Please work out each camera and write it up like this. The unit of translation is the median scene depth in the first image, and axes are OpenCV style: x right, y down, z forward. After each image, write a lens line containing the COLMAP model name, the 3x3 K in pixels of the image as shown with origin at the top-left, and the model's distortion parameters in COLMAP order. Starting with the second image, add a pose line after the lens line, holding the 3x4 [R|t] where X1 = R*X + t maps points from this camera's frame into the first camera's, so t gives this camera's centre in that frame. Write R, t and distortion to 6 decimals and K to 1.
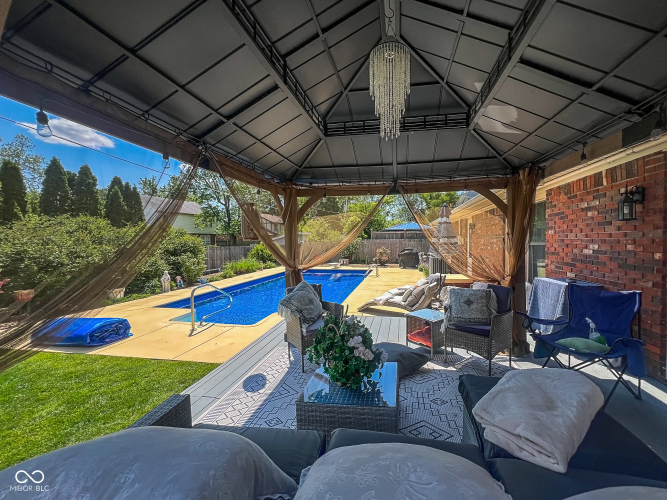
lens RADIAL K [[275.8, 0, 355.2], [0, 275.8, 249.5], [0, 0, 1]] dist [-0.004246, -0.000187]
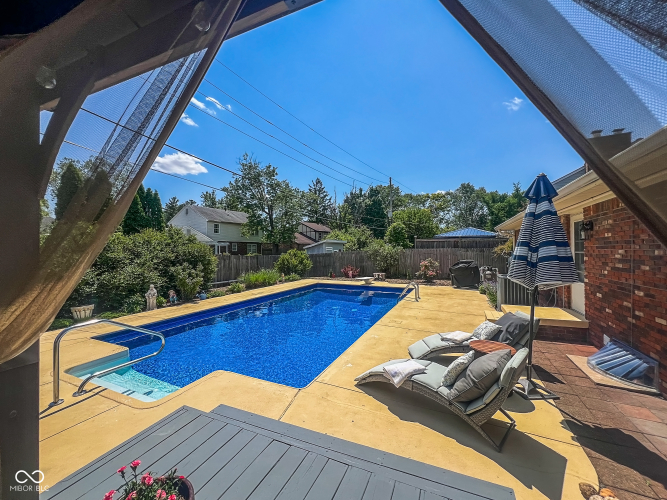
lens RADIAL K [[277.1, 0, 333.9], [0, 277.1, 246.6], [0, 0, 1]] dist [0.001329, 0.000414]
pose [[0.967669, 0.003263, -0.252202, 0.039387], [-0.014037, 0.999063, -0.040931, -0.007019], [0.251832, 0.043148, 0.966809, 0.180784]]
